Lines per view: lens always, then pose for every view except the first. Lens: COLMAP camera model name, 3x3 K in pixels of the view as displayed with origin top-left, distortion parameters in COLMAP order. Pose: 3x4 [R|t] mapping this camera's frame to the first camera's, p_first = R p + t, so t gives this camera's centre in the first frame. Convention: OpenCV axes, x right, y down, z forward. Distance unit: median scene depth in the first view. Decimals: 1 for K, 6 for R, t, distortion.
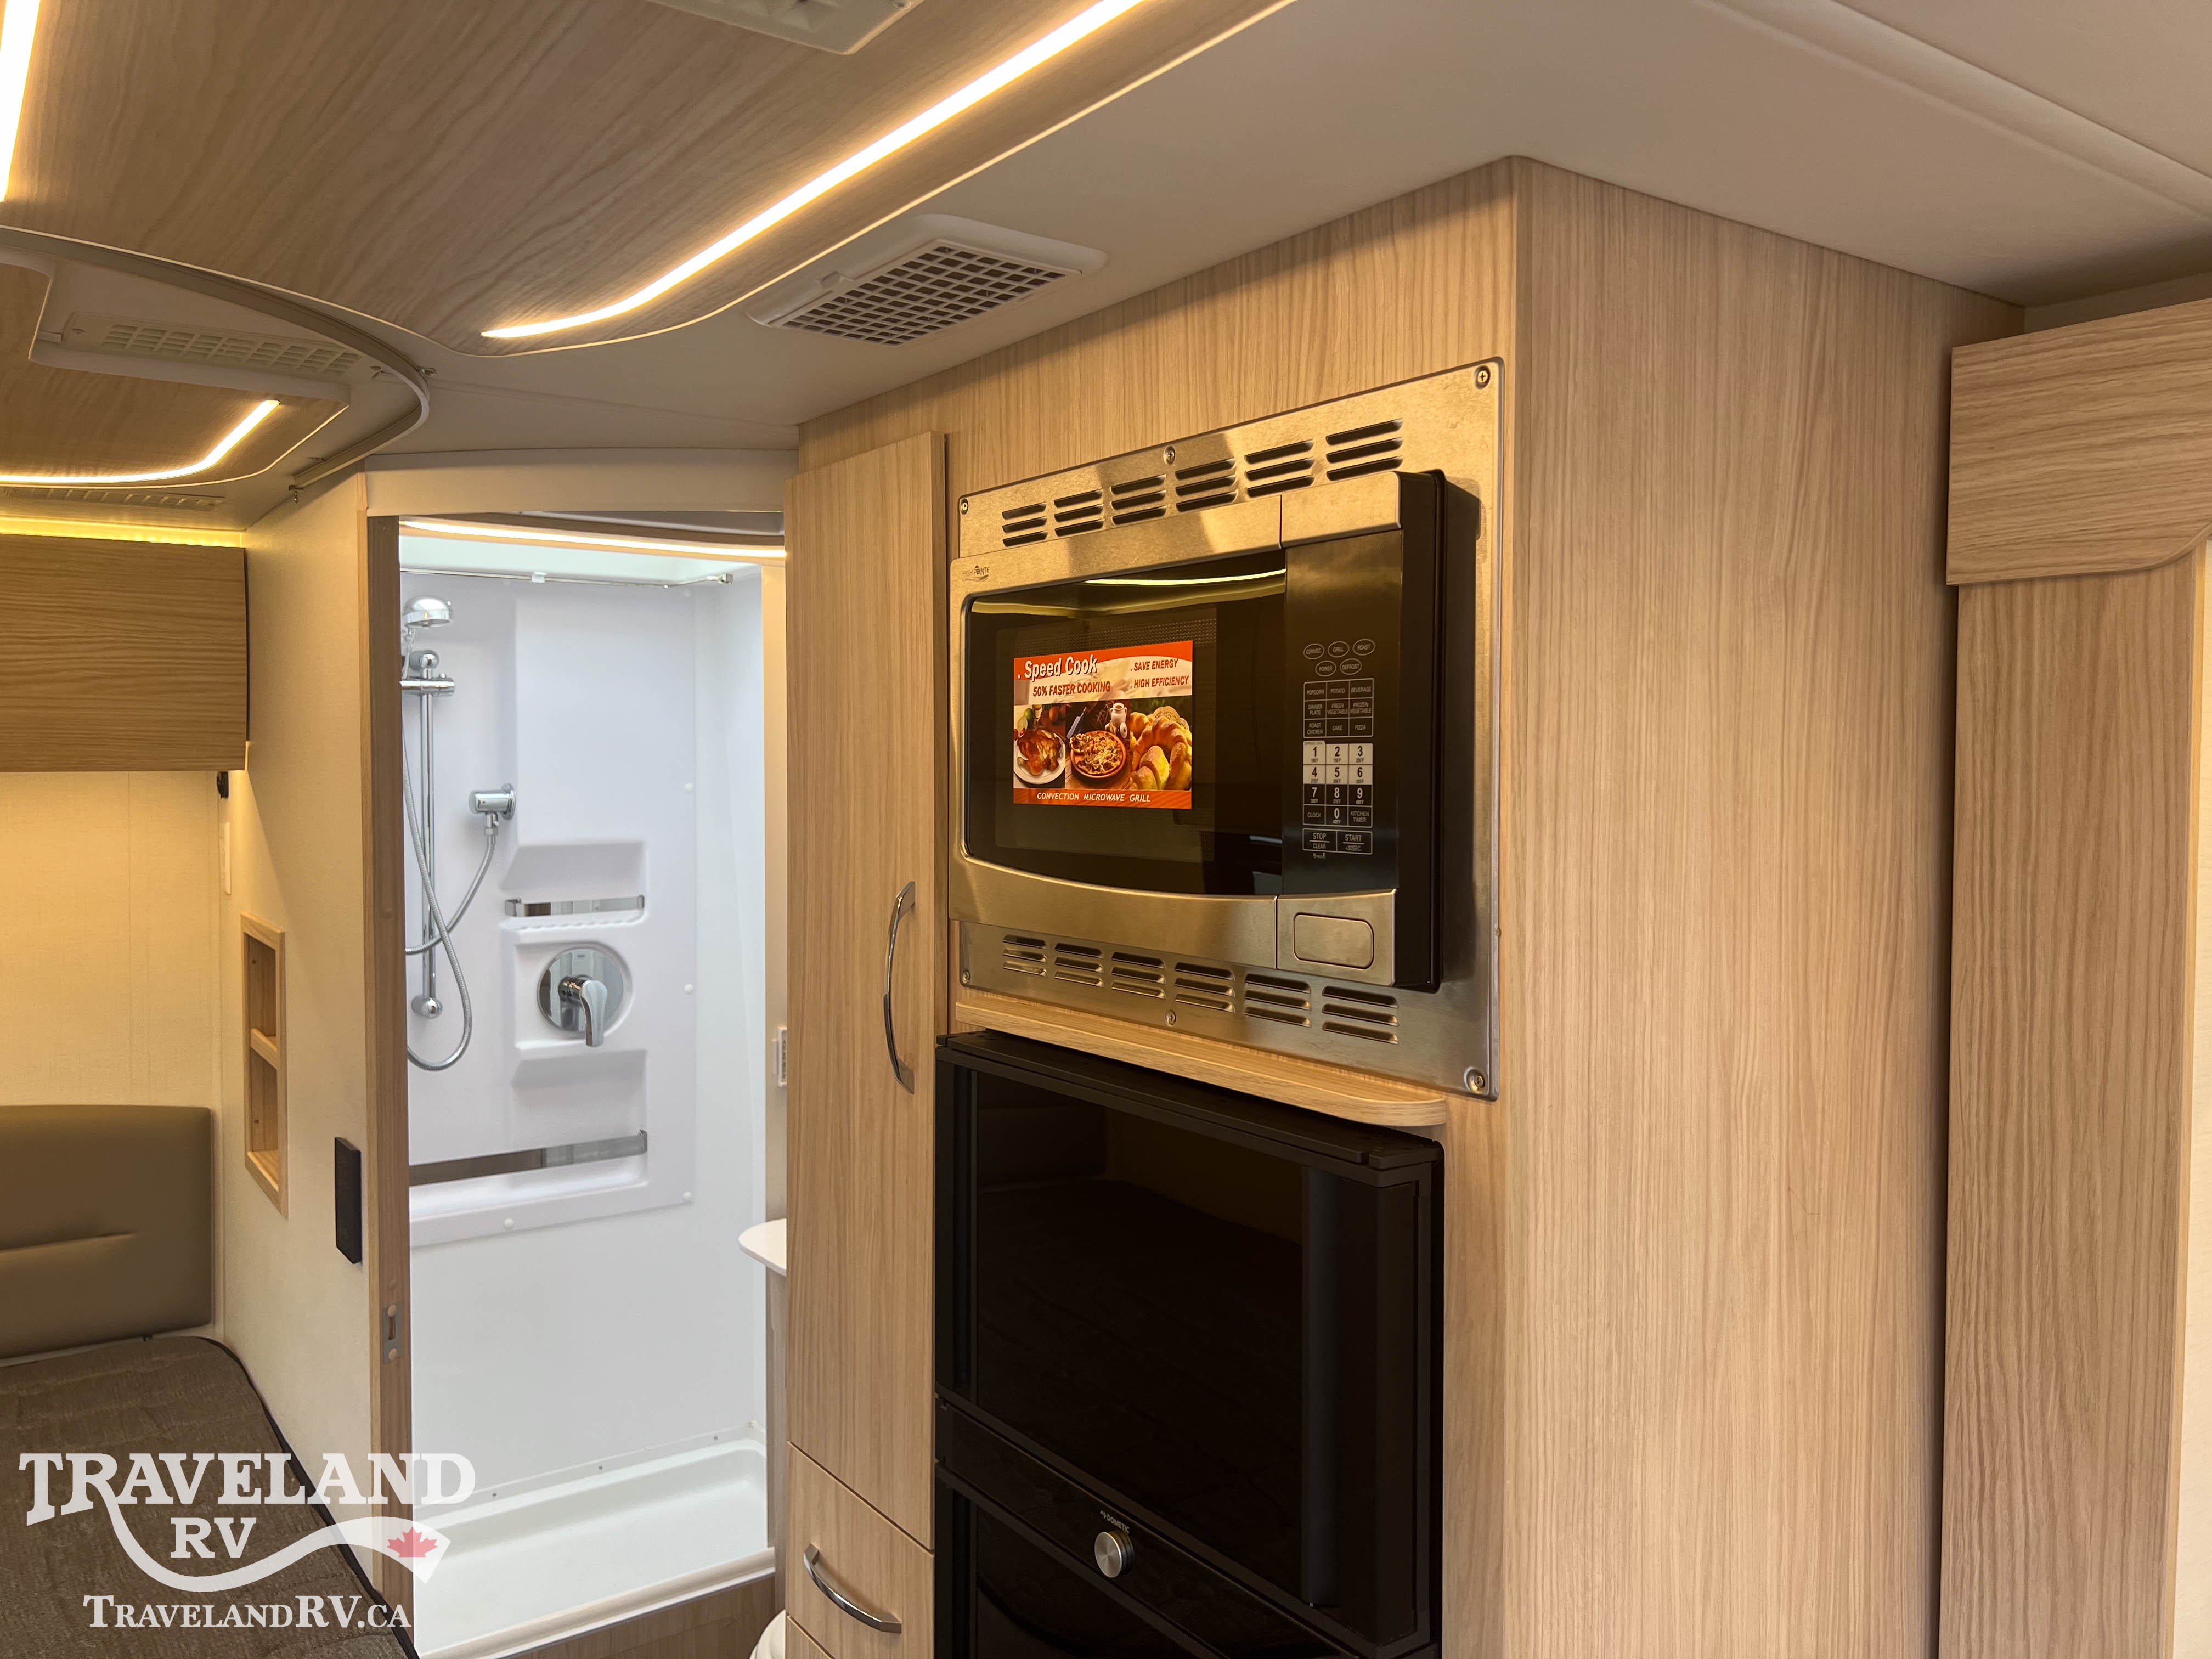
lens RADIAL K [[1640.9, 0, 1105.6], [0, 1640.9, 814.4], [0, 0, 1]] dist [0.033306, -0.011316]
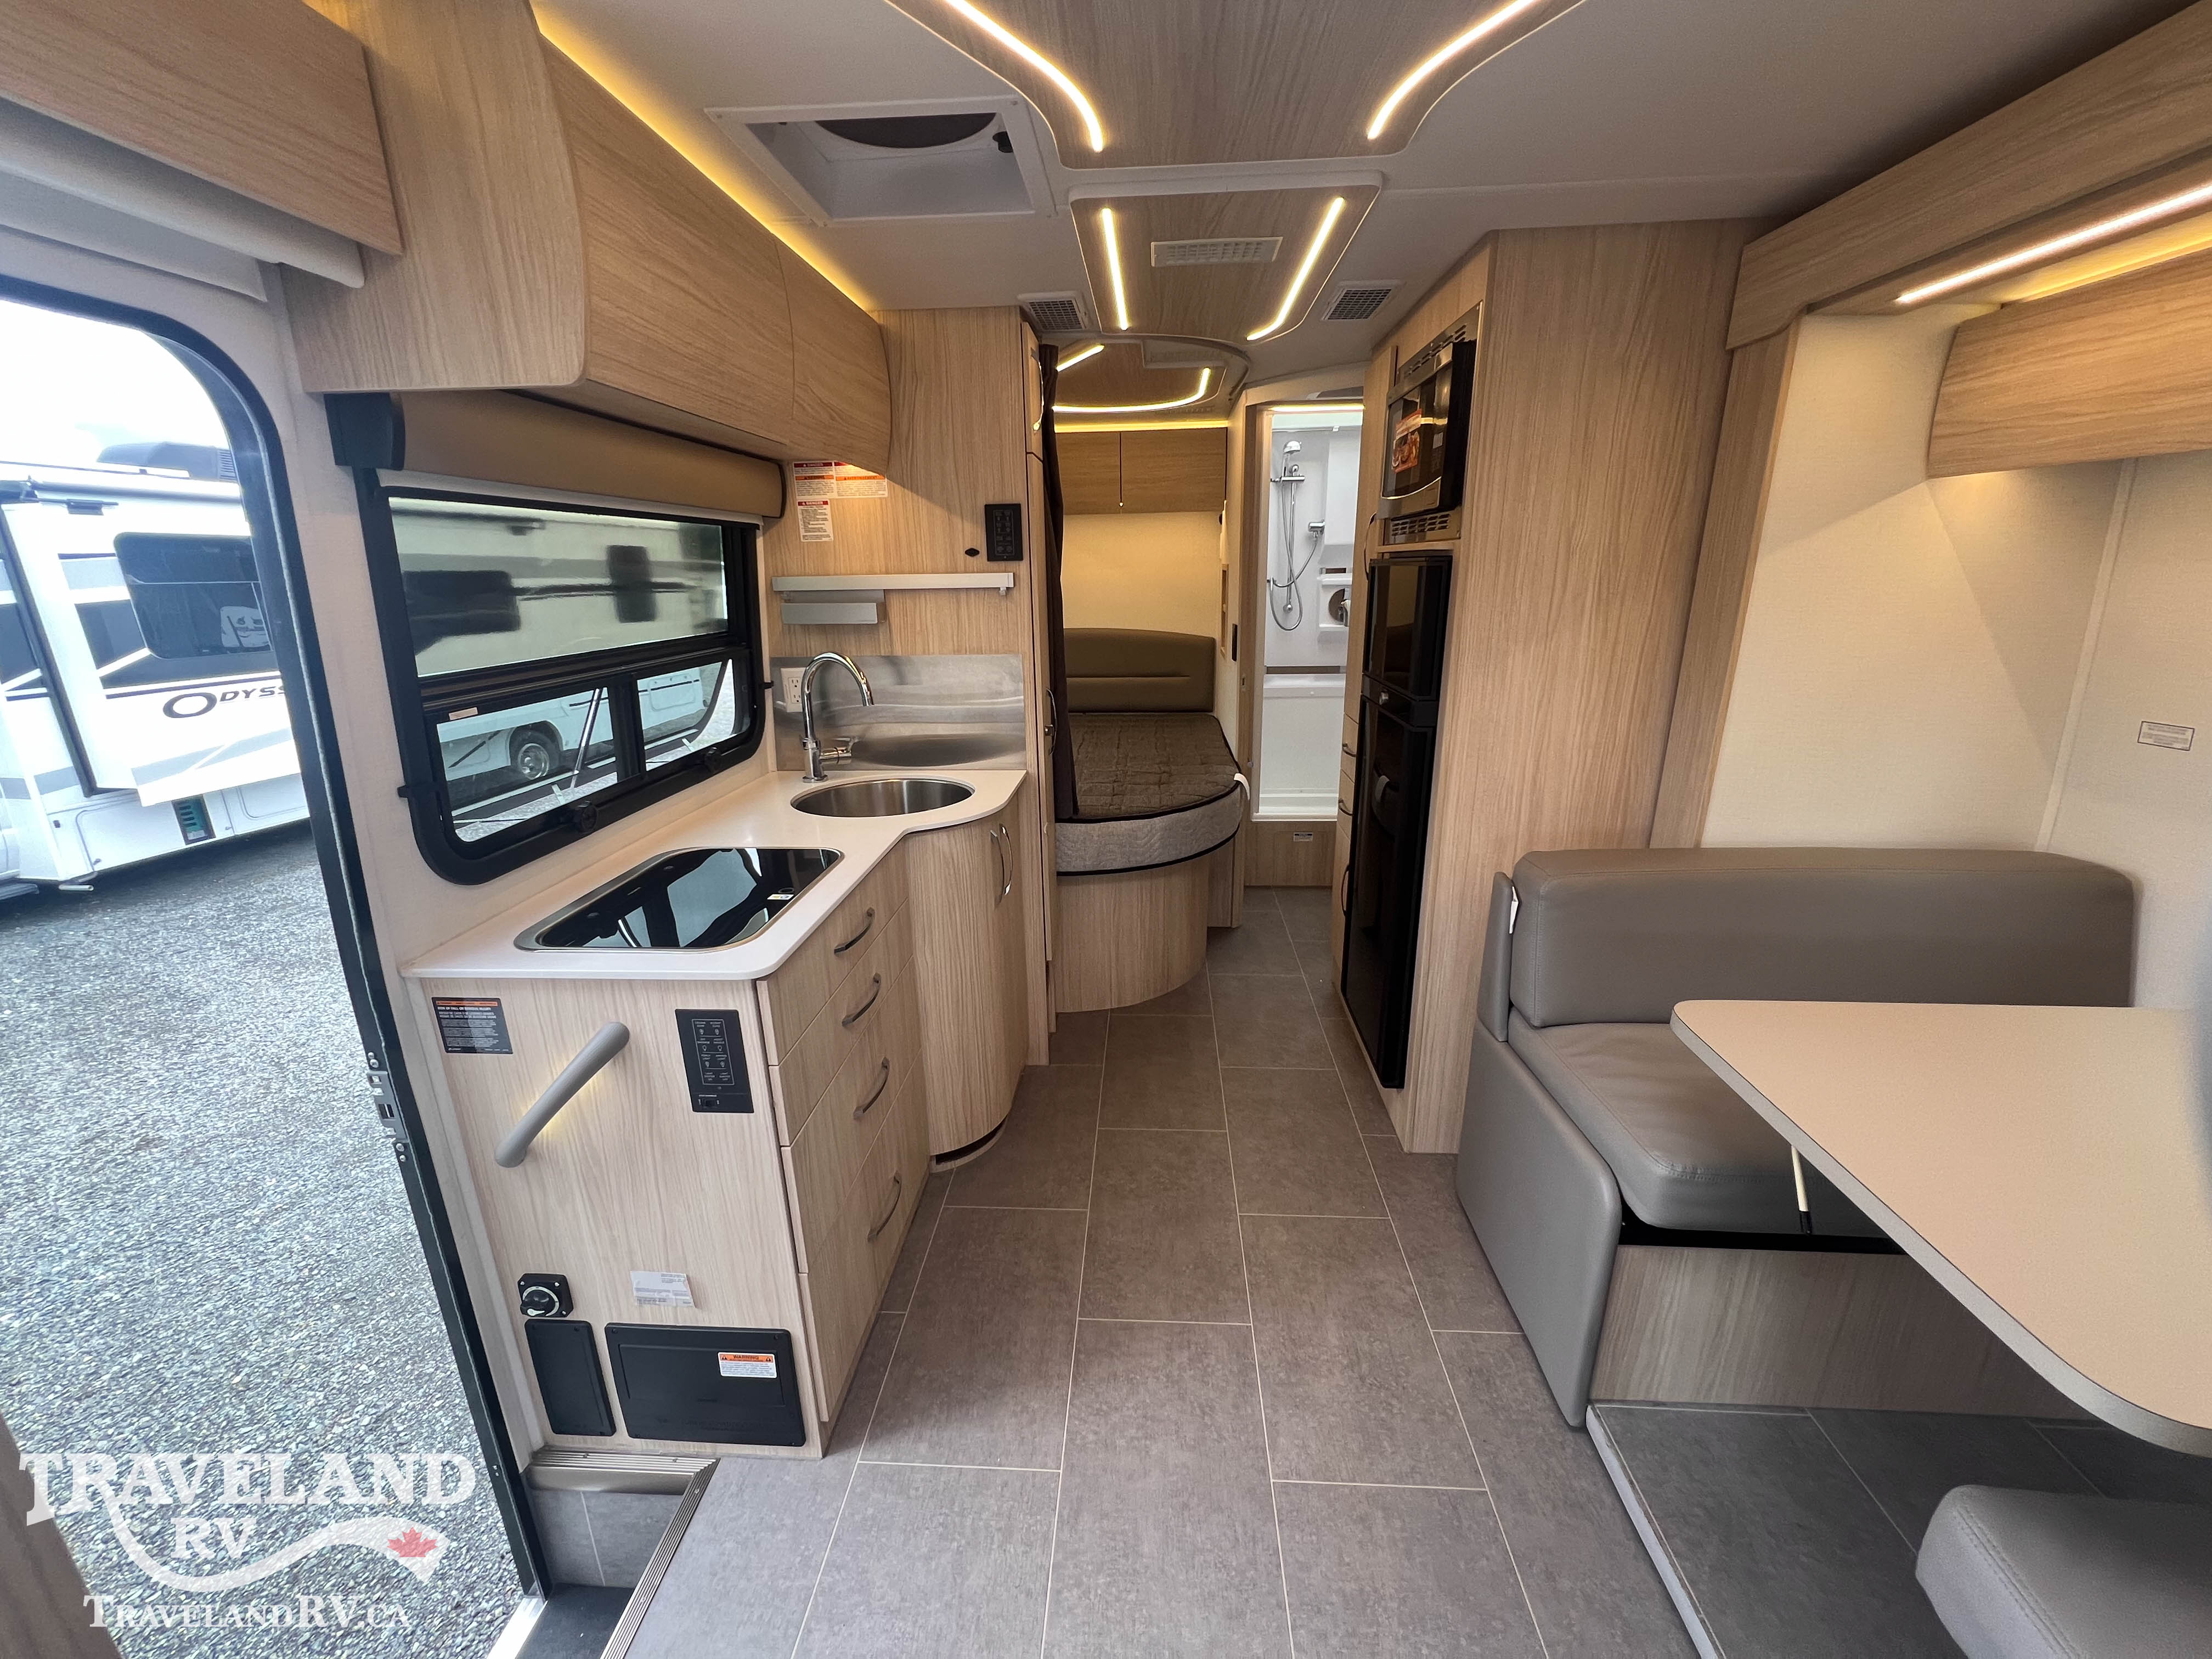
lens RADIAL K [[891.6, 0, 1114.7], [0, 891.6, 832.4], [0, 0, 1]] dist [-0.000706, -0.000387]
pose [[0.776597, 0.163559, -0.608397, 0.735734], [-0.003002, 0.966661, 0.256041, 0.236174], [0.629991, -0.197014, 0.751197, -0.799947]]
